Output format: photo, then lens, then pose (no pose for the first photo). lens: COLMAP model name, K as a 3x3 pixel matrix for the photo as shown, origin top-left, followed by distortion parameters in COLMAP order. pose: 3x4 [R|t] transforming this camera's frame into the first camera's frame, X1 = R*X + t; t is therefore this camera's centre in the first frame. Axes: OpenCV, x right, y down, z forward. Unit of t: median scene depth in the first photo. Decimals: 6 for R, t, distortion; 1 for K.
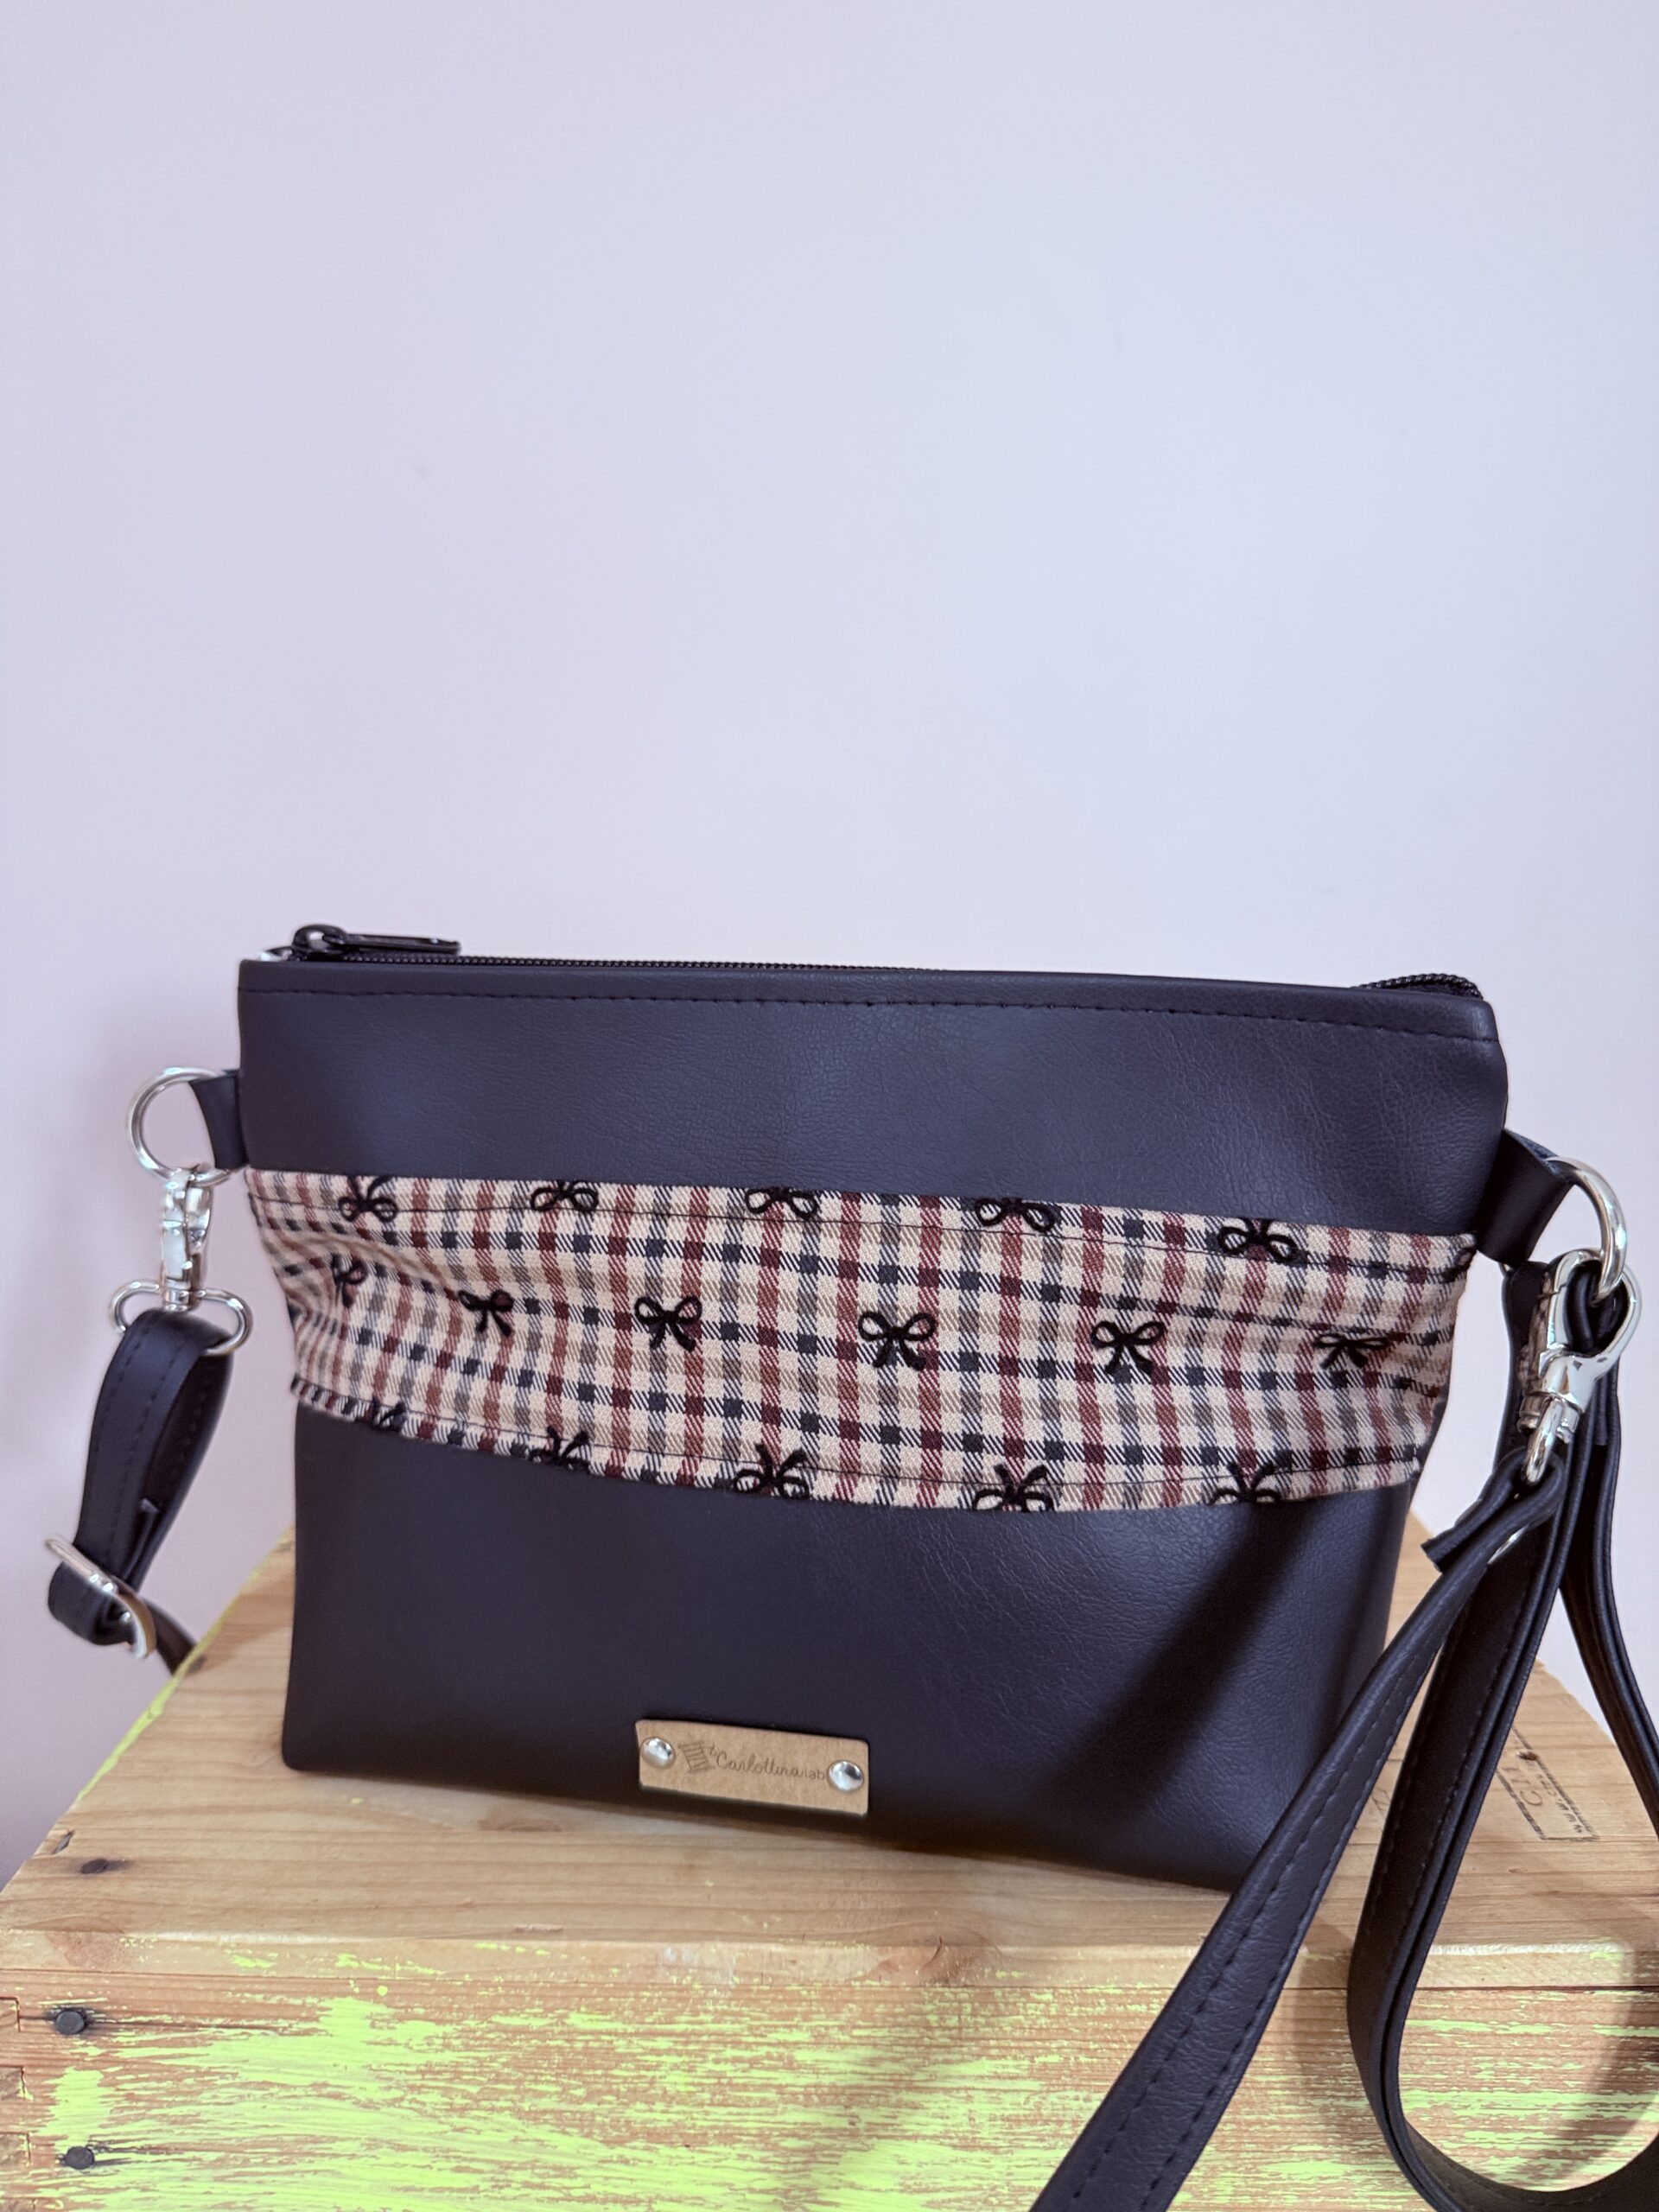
lens RADIAL K [[1623.3, 0, 825.7], [0, 1623.3, 1091.9], [0, 0, 1]] dist [-0.009130, -0.022439]
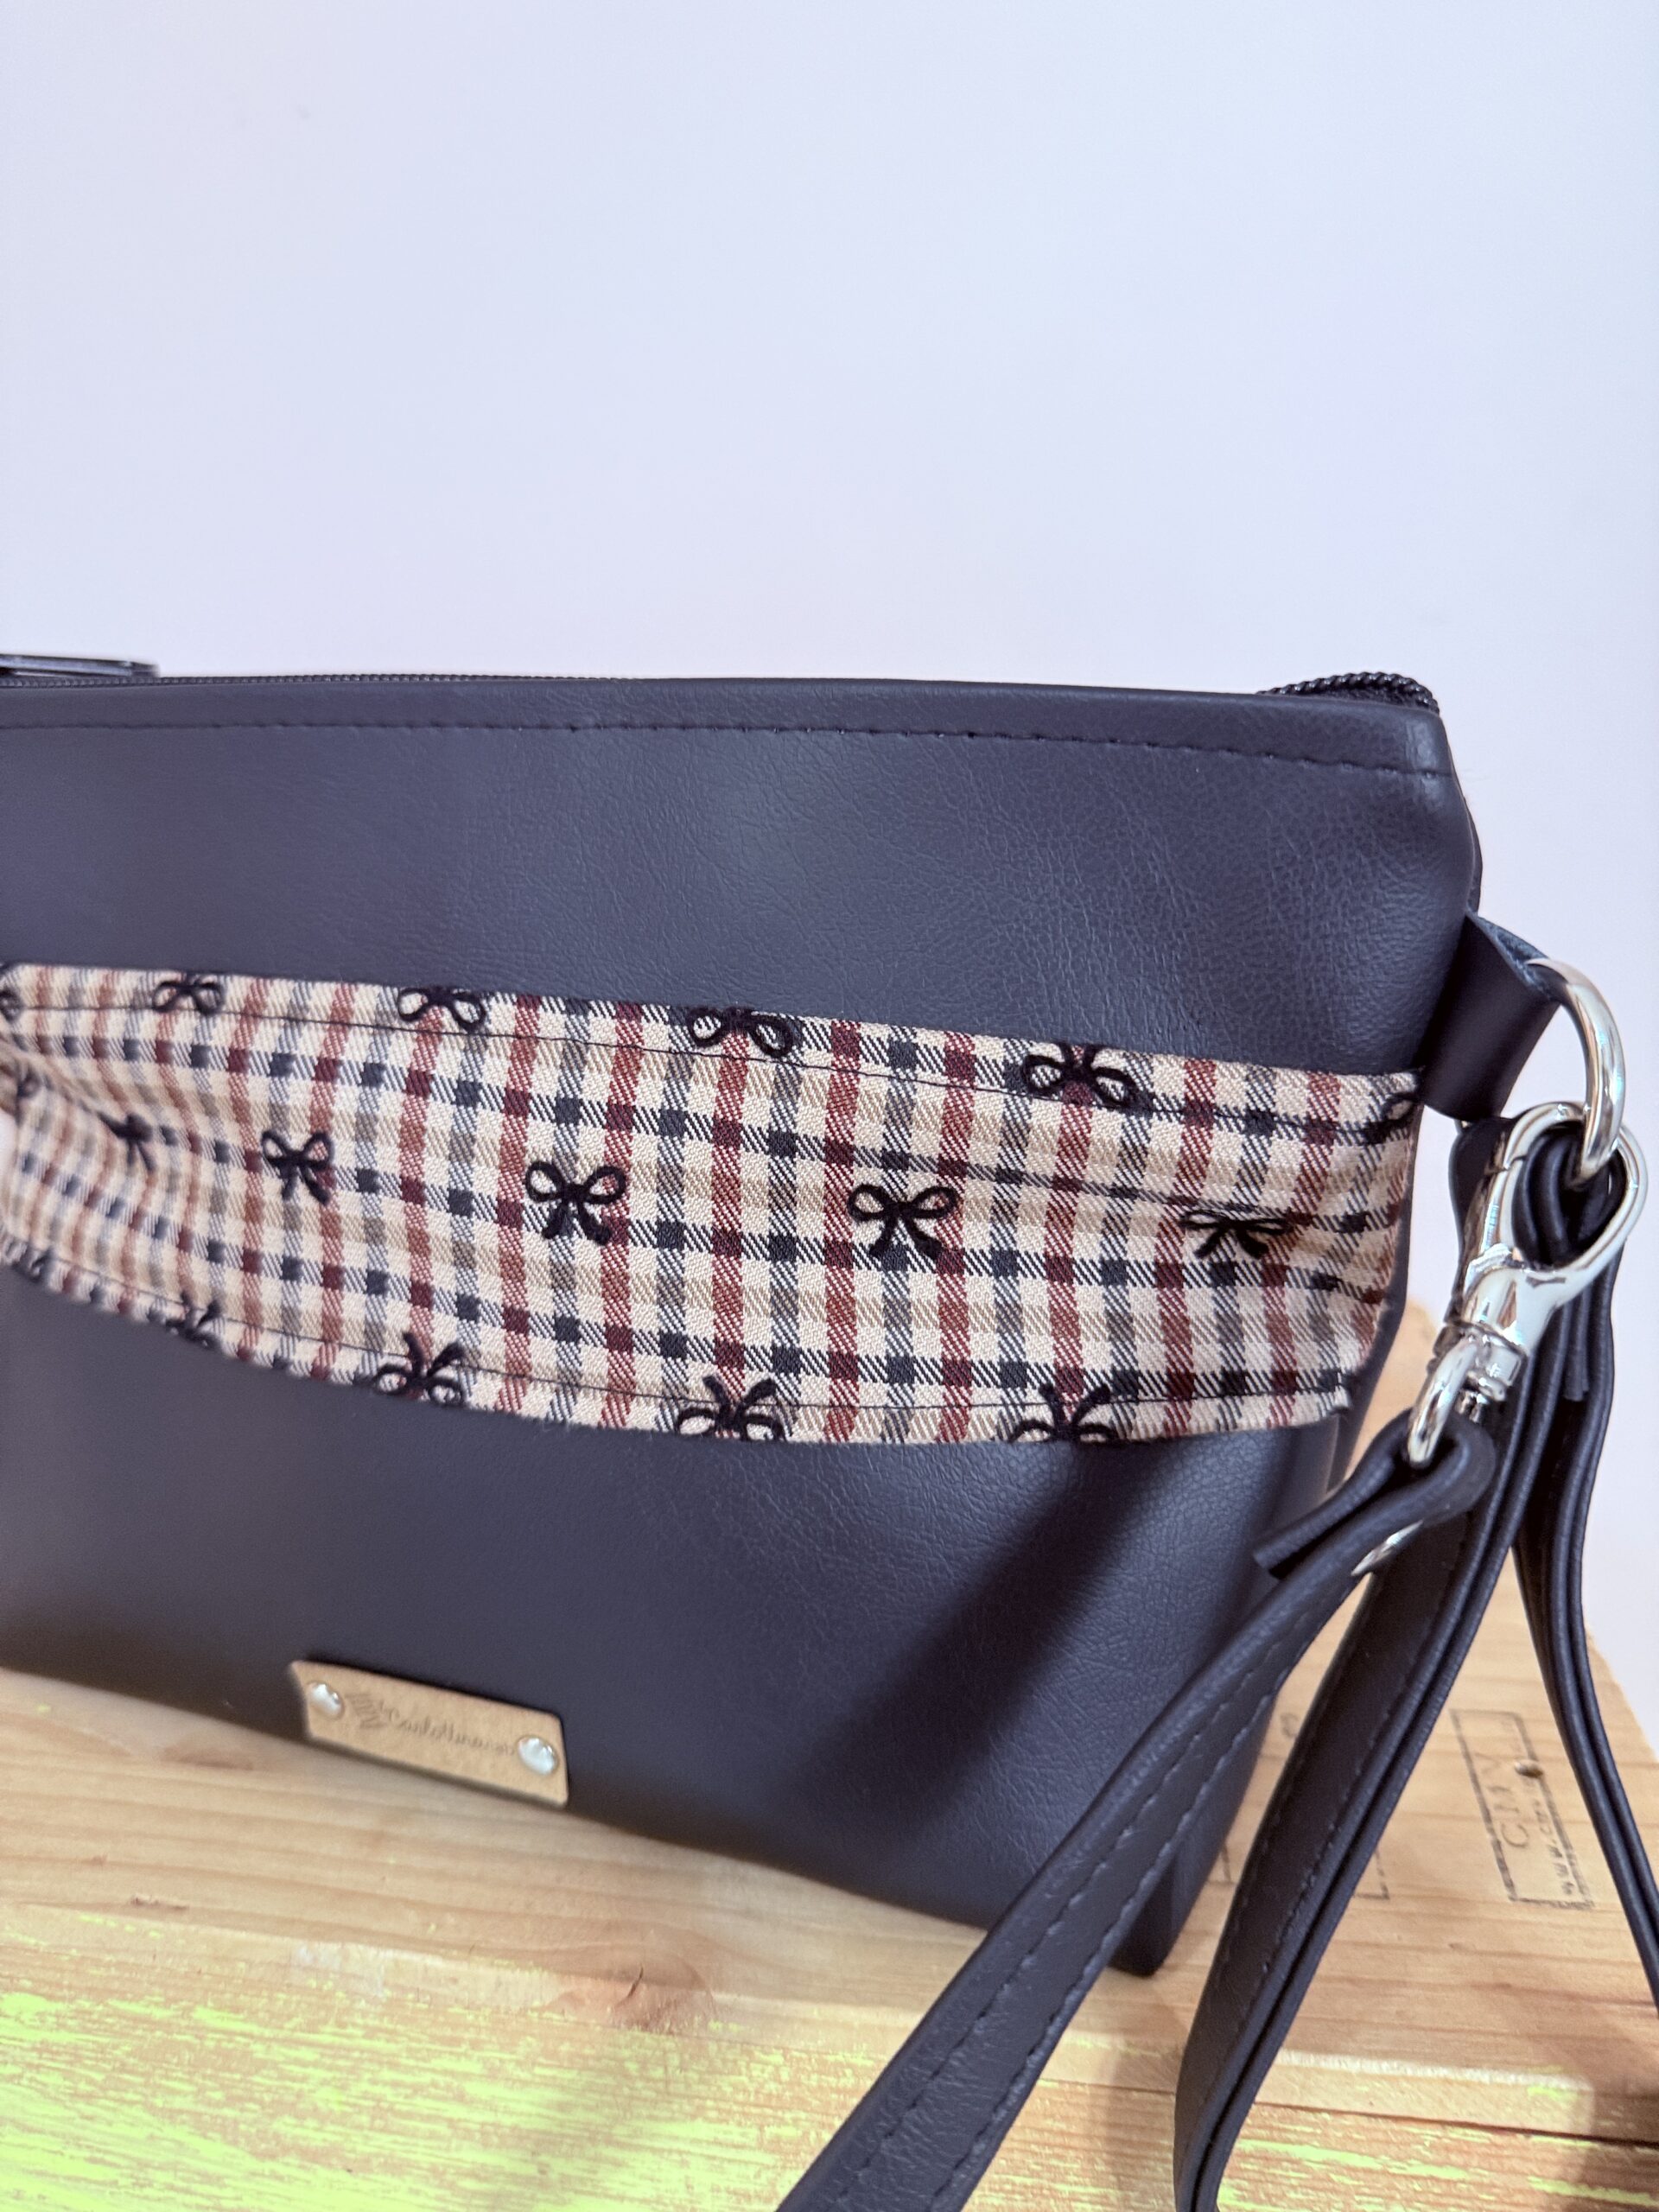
lens RADIAL K [[1623.3, 0, 833.7], [0, 1623.3, 1096.3], [0, 0, 1]] dist [-0.009130, -0.022439]
pose [[0.989357, 0.026467, -0.143082, 0.258798], [-0.009231, 0.992754, 0.119807, 0.019143], [0.145217, -0.117211, 0.982432, 0.307826]]
